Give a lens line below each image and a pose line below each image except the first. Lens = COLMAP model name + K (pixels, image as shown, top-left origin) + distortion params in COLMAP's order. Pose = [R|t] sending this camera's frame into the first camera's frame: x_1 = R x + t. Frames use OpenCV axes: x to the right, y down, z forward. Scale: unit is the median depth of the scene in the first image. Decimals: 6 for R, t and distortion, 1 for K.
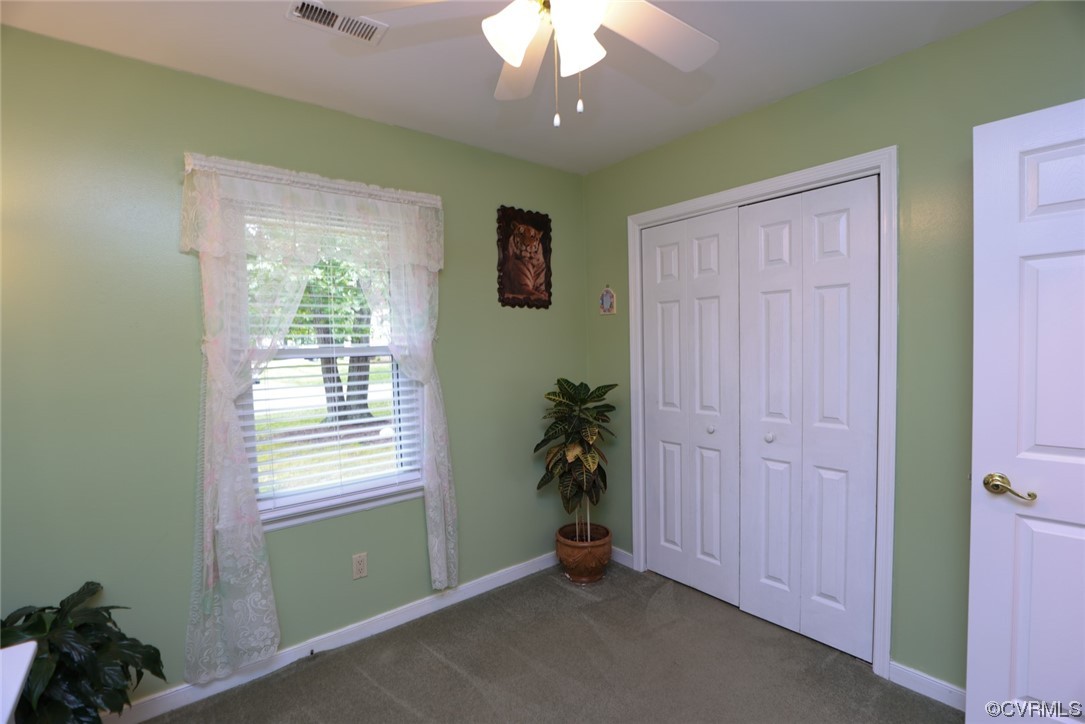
lens RADIAL K [[509.5, 0, 542.5], [0, 509.5, 362.0], [0, 0, 1]] dist [-0.021360, 0.008240]
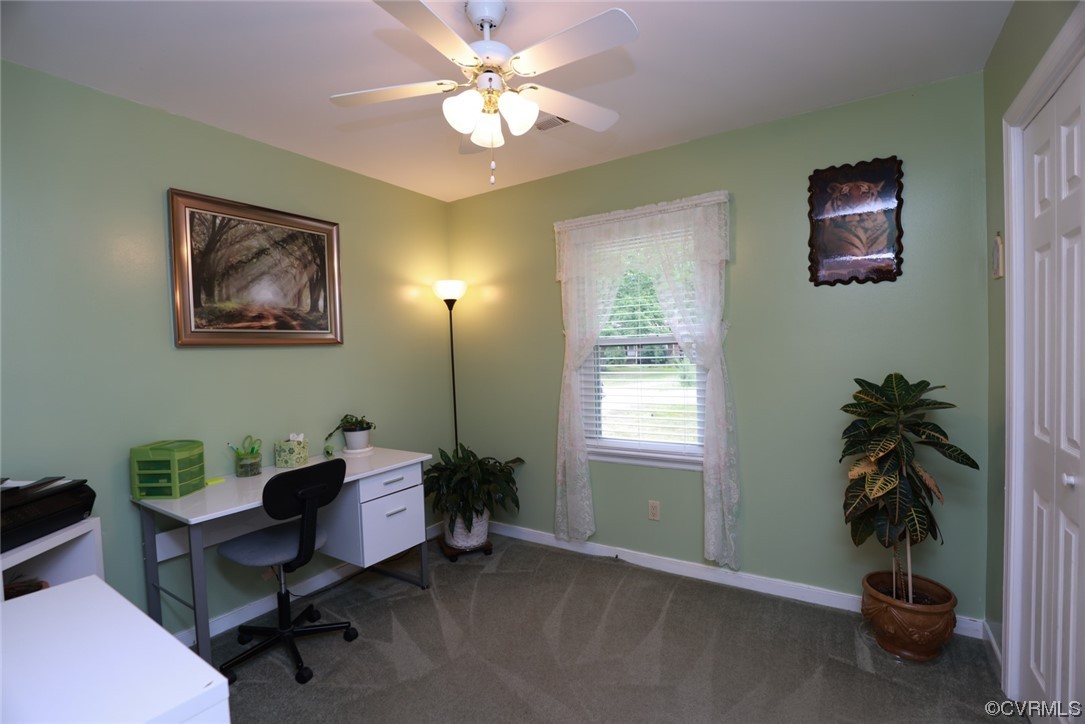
lens RADIAL K [[494.1, 0, 543.3], [0, 494.1, 369.1], [0, 0, 1]] dist [-0.039520, 0.007736]
pose [[0.293927, 0.038457, -0.955054, 0.595933], [-0.022008, 0.999198, 0.033461, 0.014330], [0.955575, 0.011184, 0.294537, 0.317997]]
